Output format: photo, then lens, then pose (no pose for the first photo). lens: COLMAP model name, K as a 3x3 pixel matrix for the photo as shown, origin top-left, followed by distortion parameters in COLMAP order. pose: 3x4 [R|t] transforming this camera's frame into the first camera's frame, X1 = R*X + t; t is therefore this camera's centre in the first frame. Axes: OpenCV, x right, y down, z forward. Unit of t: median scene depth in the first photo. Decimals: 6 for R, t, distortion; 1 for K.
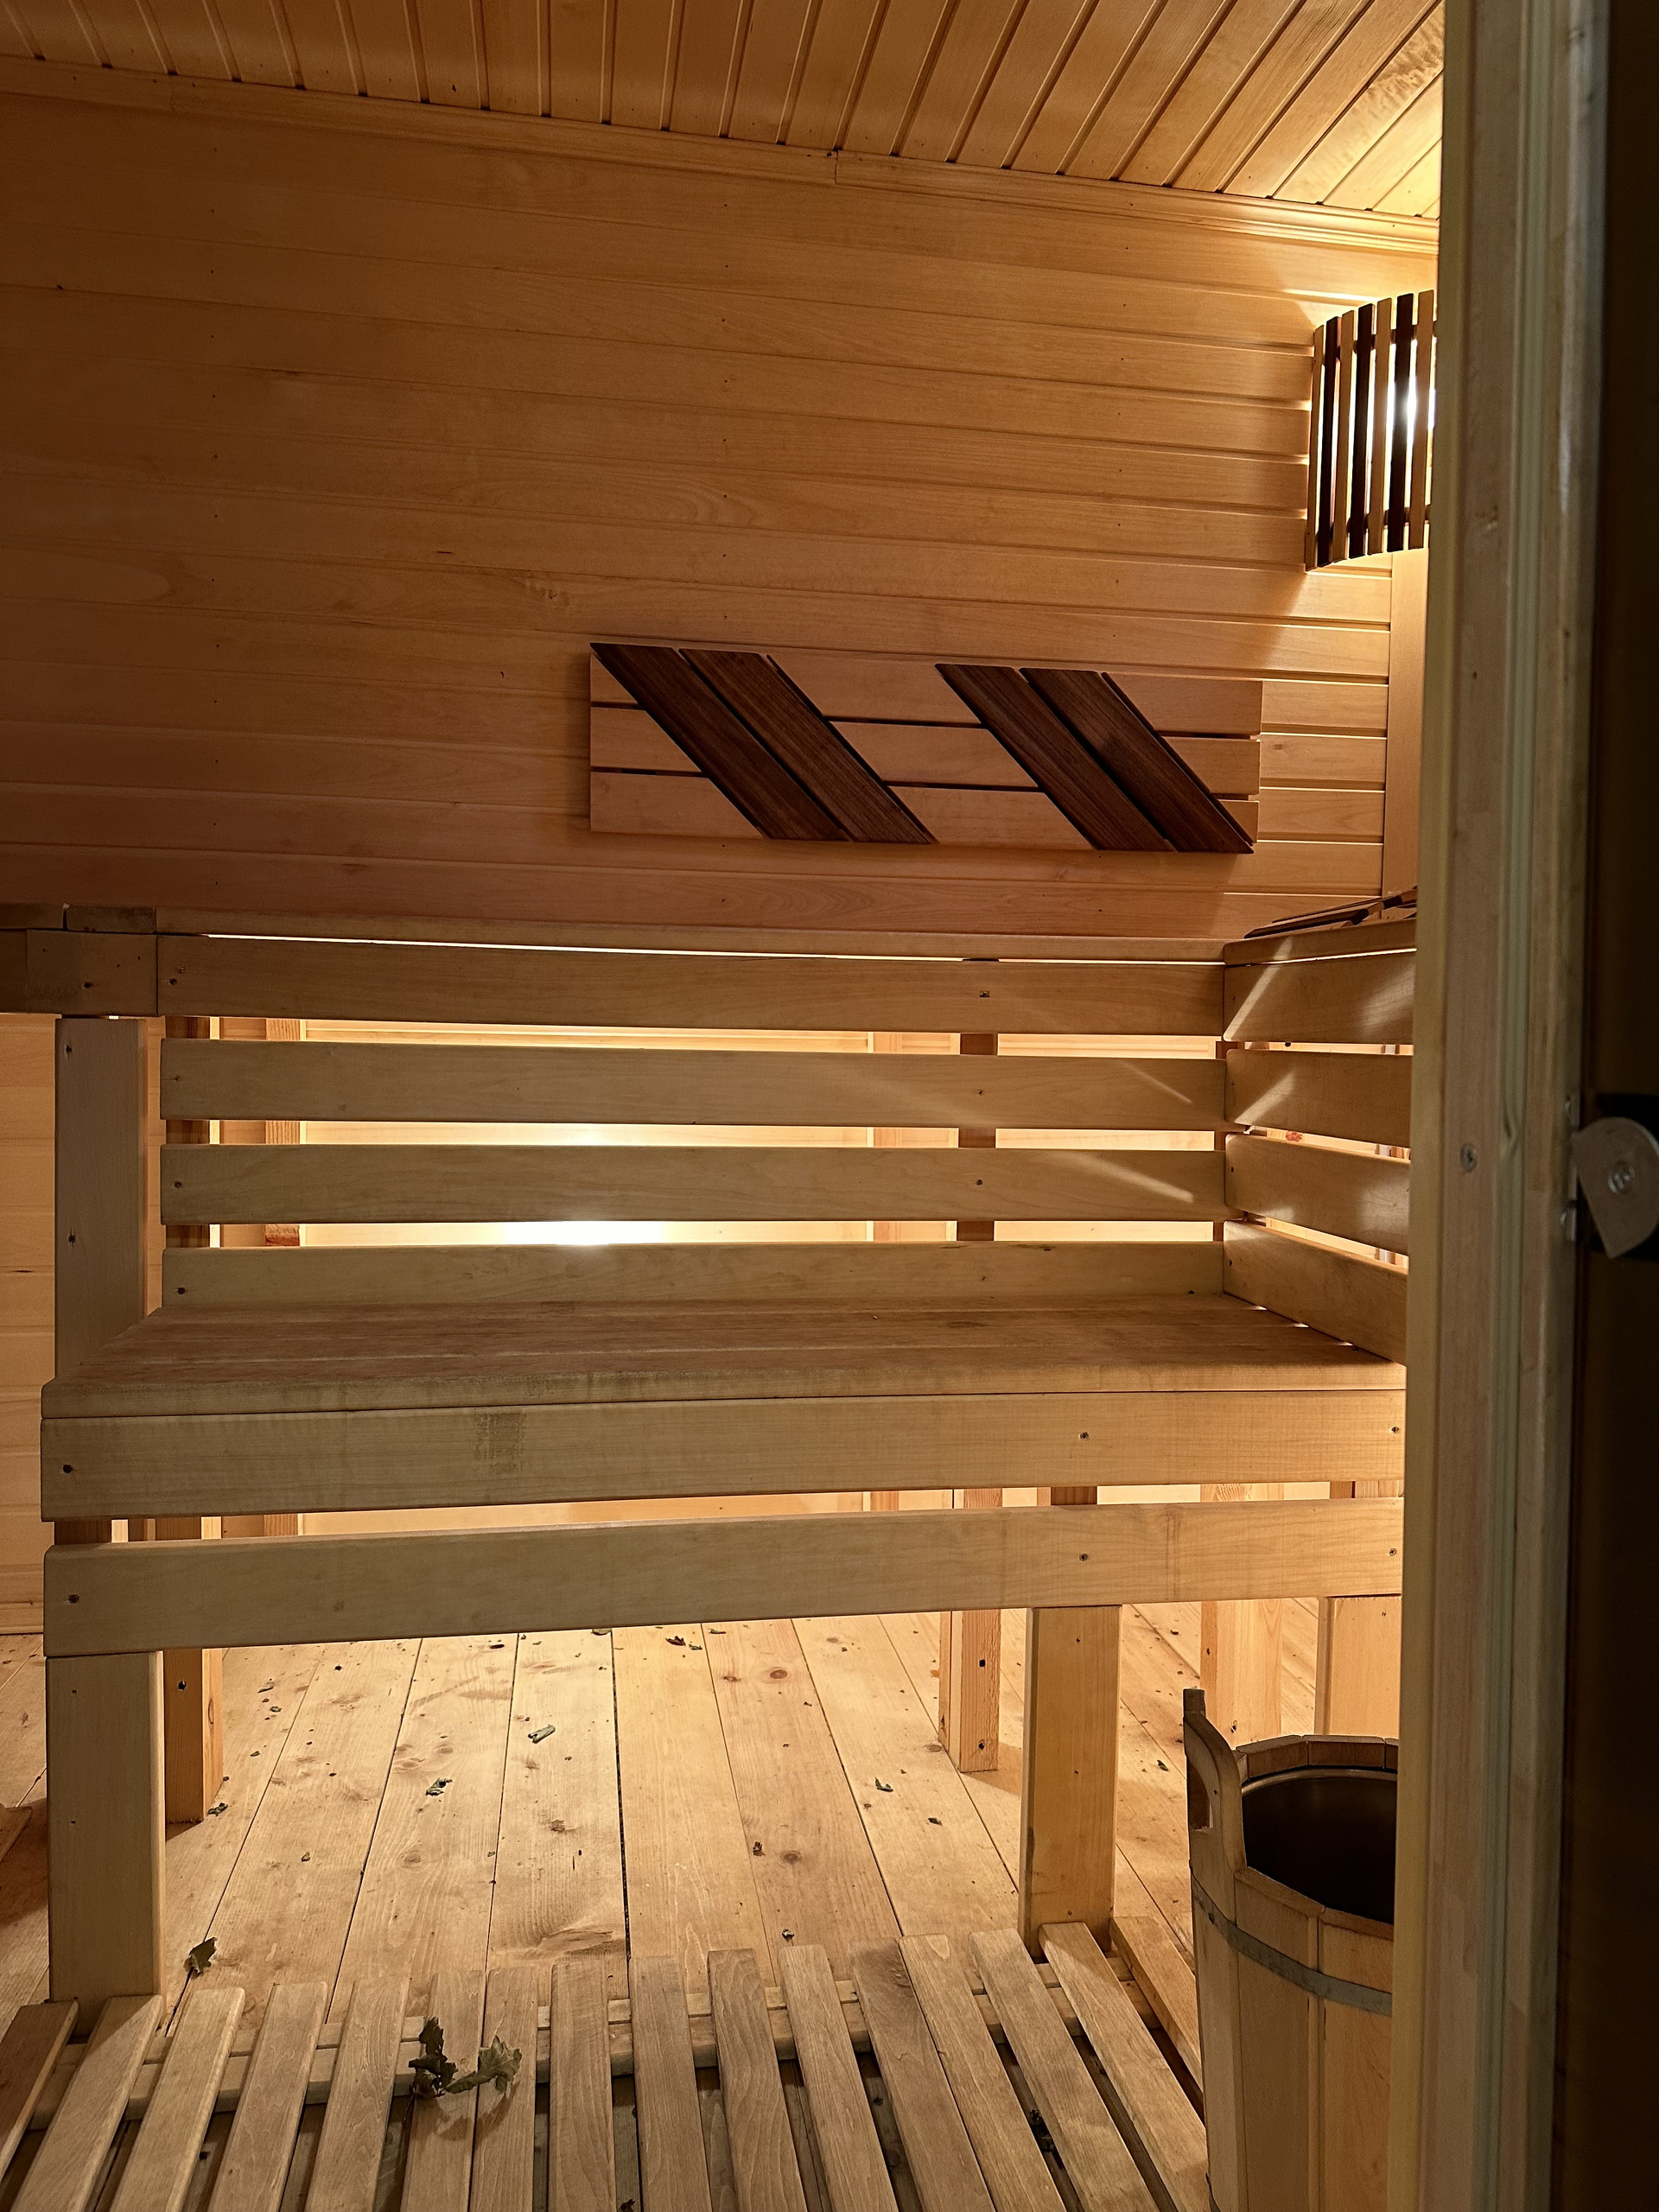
lens RADIAL K [[1543.7, 0, 801.9], [0, 1543.7, 1086.6], [0, 0, 1]] dist [0.098357, -0.131704]
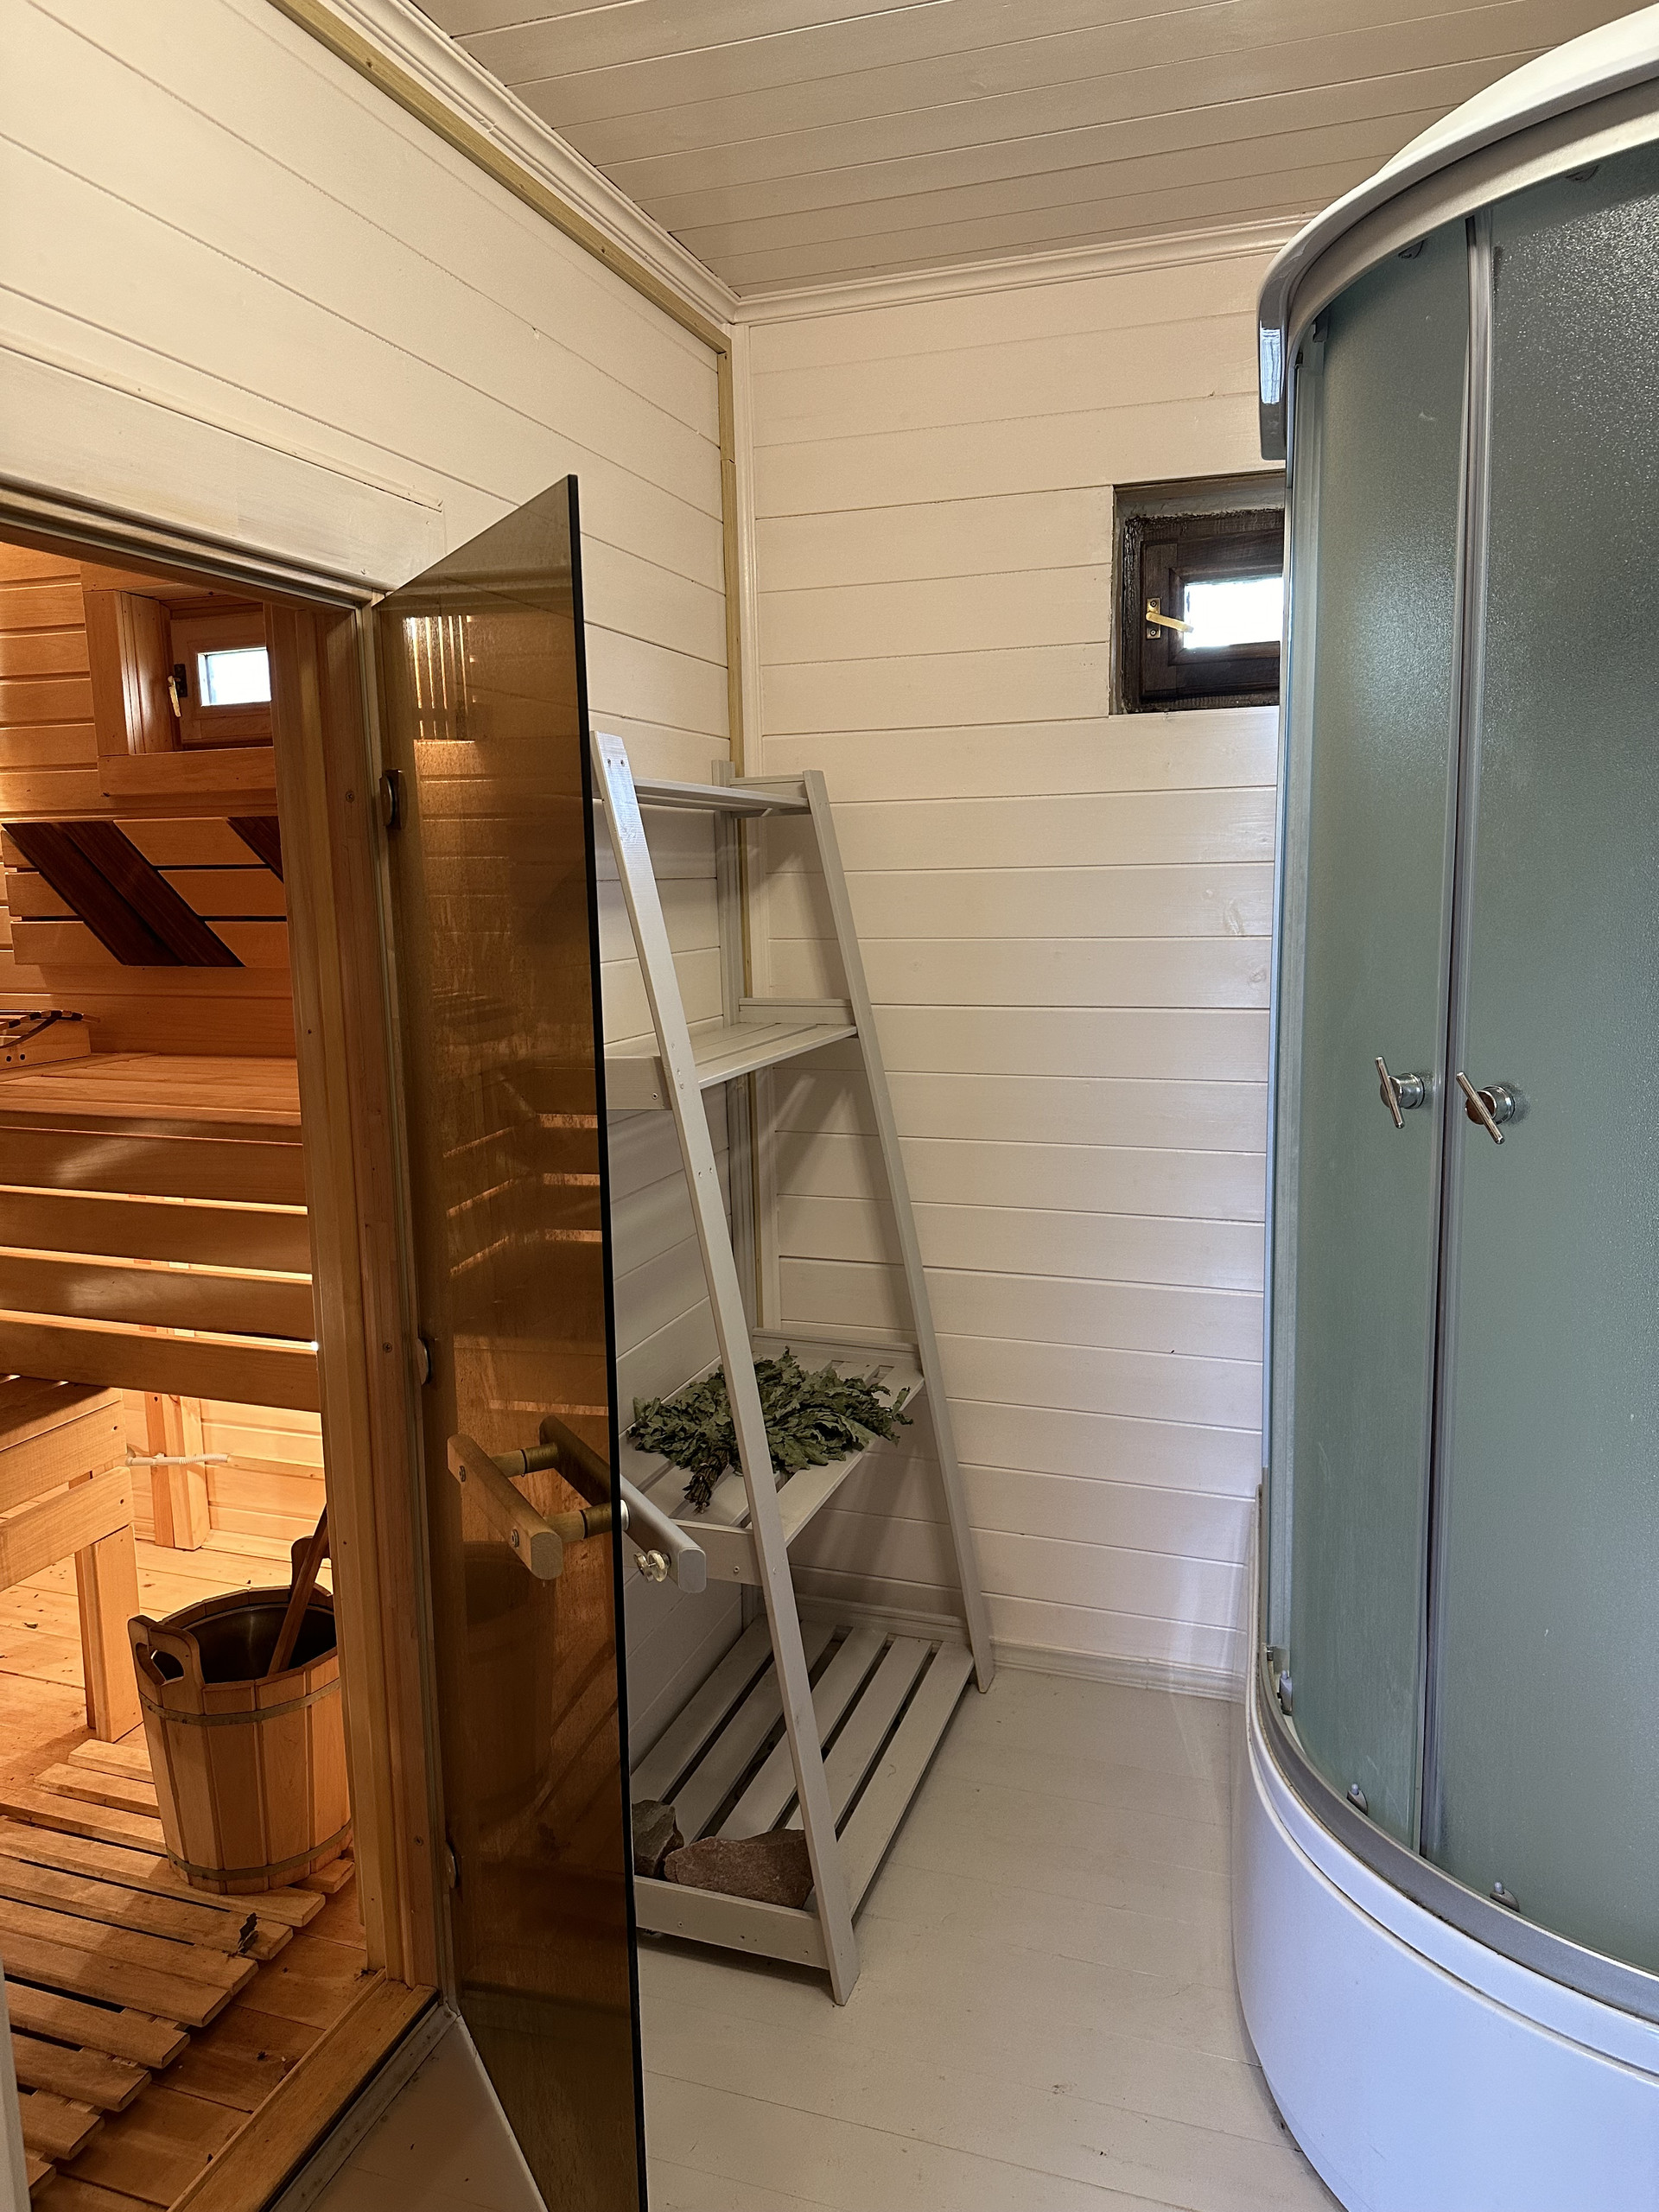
lens RADIAL K [[1555.4, 0, 807.3], [0, 1555.4, 1107.7], [0, 0, 1]] dist [0.126079, -0.179976]
pose [[0.477898, -0.154108, 0.864792, -0.431747], [0.050222, 0.987673, 0.148253, -0.211002], [-0.876979, -0.027418, 0.479746, -0.263158]]
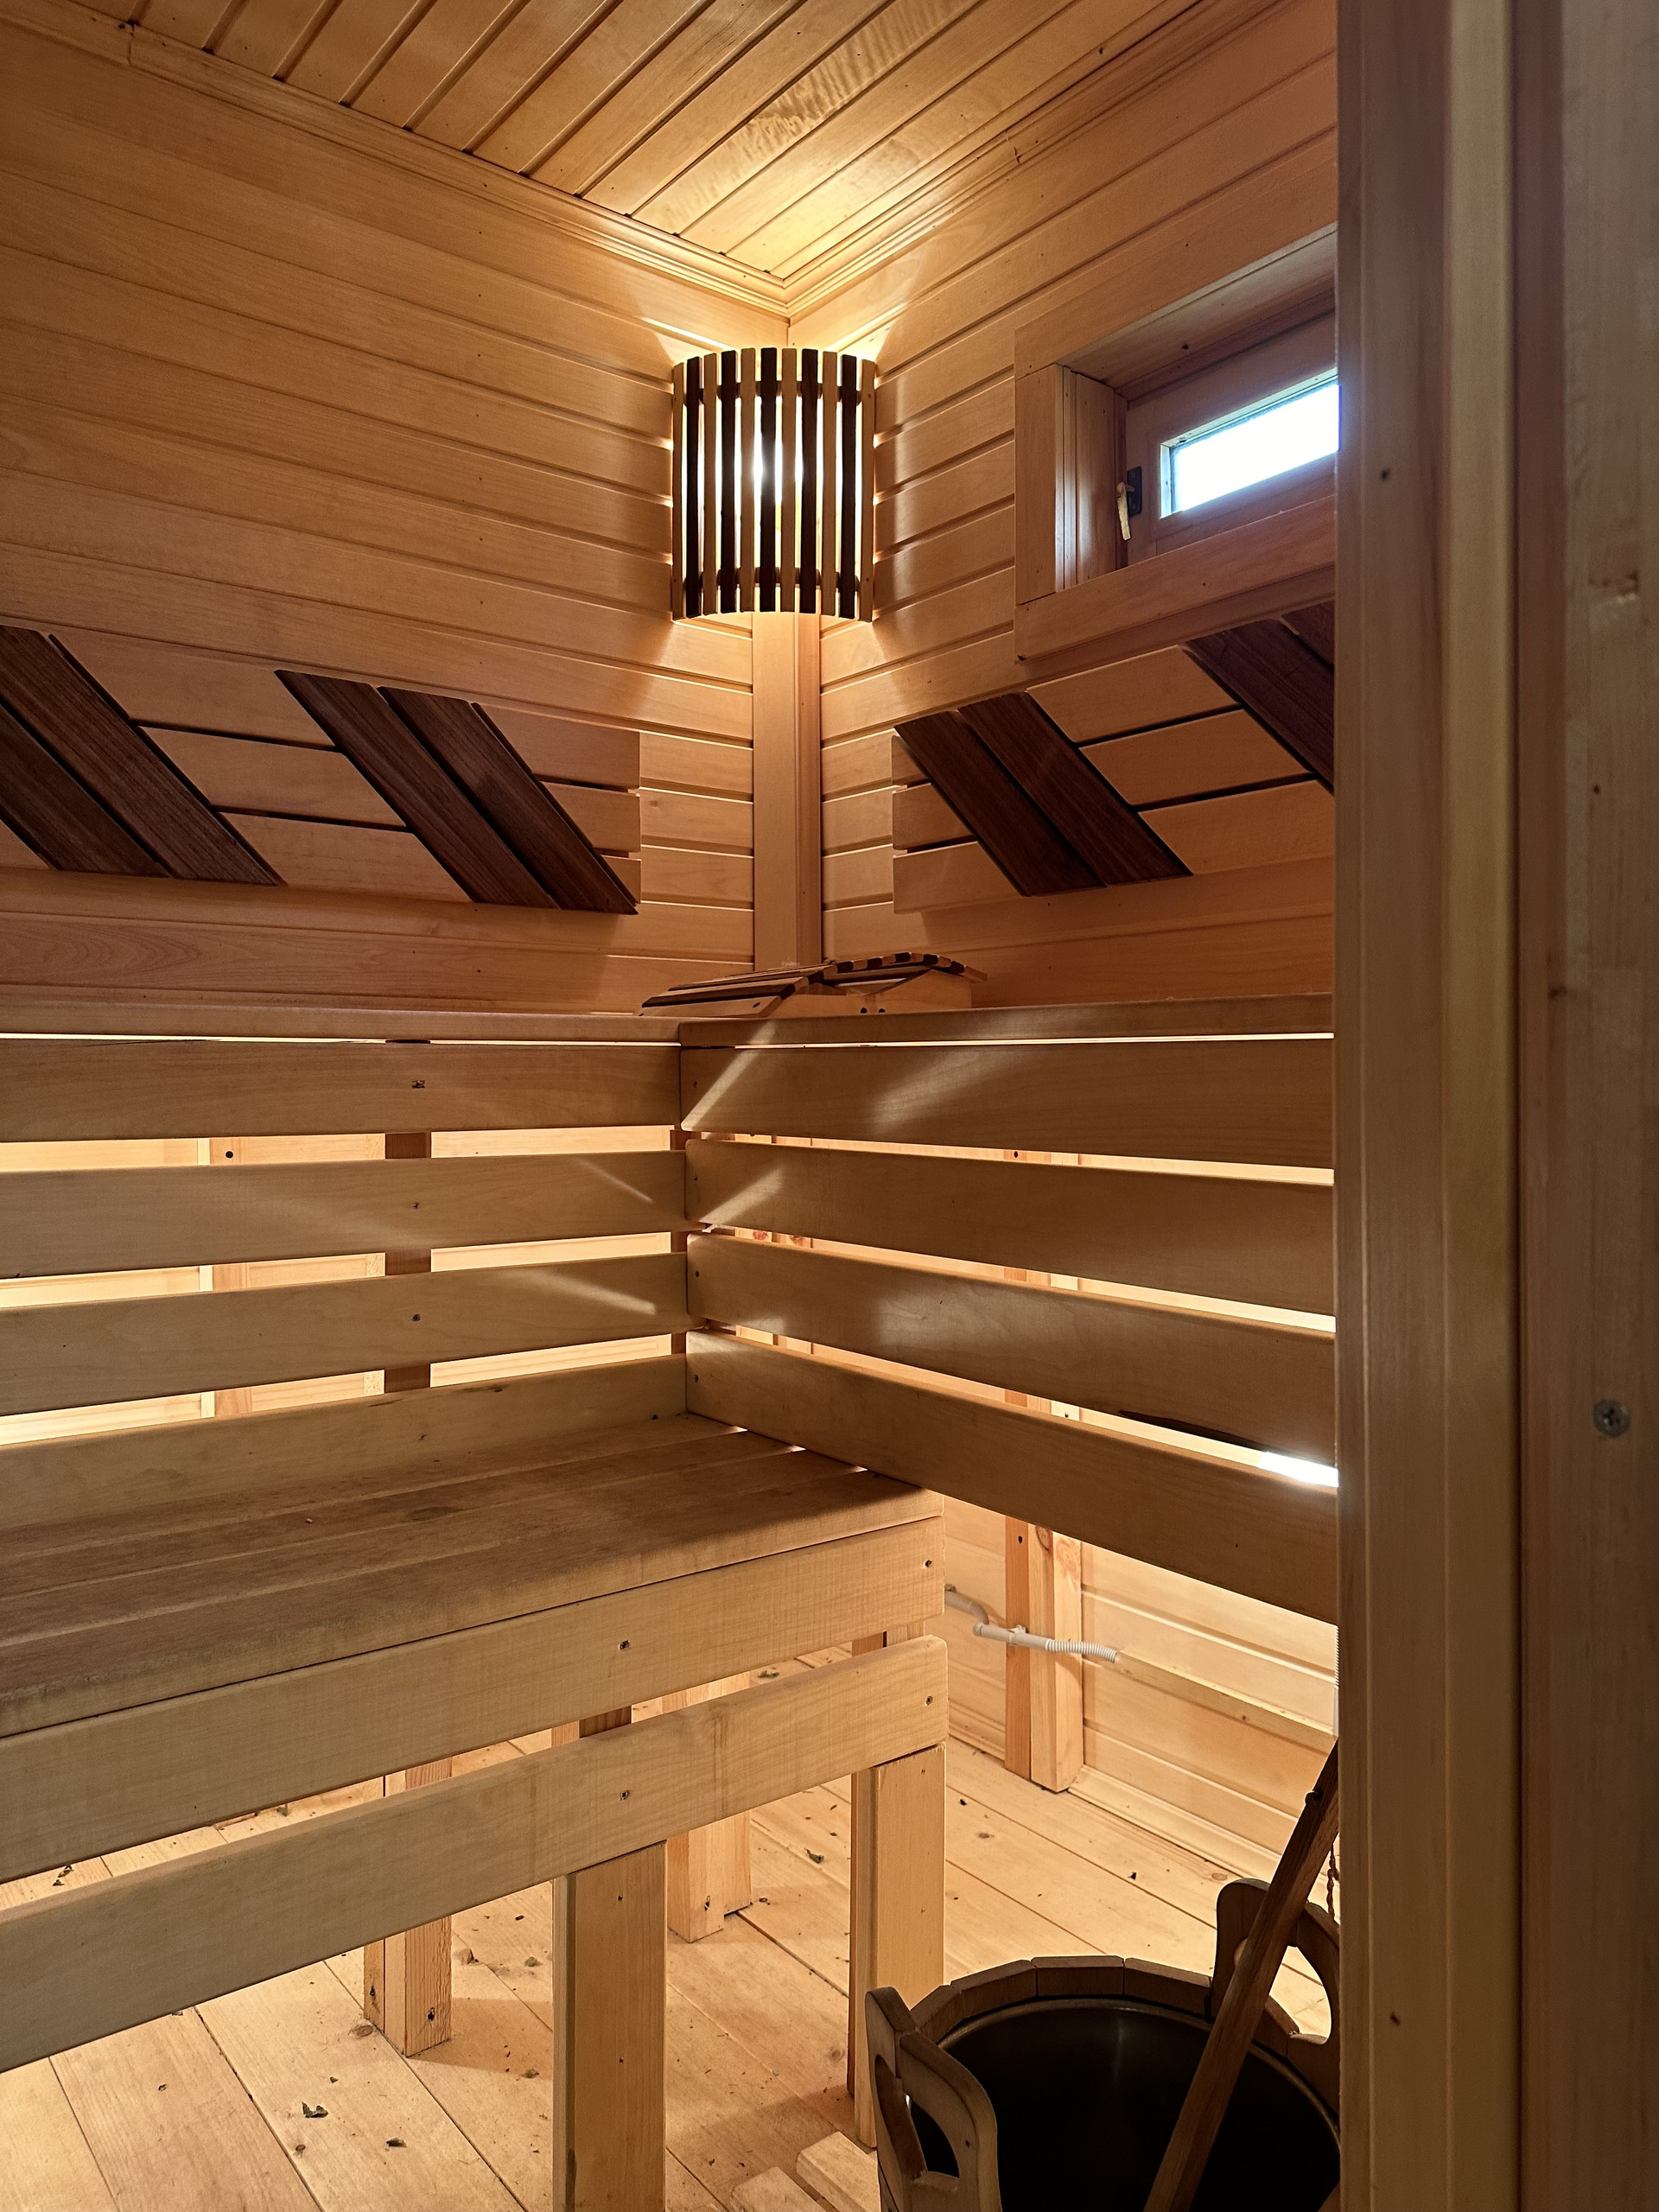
lens RADIAL K [[1569.5, 0, 825.4], [0, 1569.5, 1095.0], [0, 0, 1]] dist [0.024852, -0.027233]
pose [[0.873734, -0.020895, 0.485955, -0.078513], [0.029632, 0.999508, -0.010300, -0.032887], [-0.485501, 0.023400, 0.873923, 0.150164]]
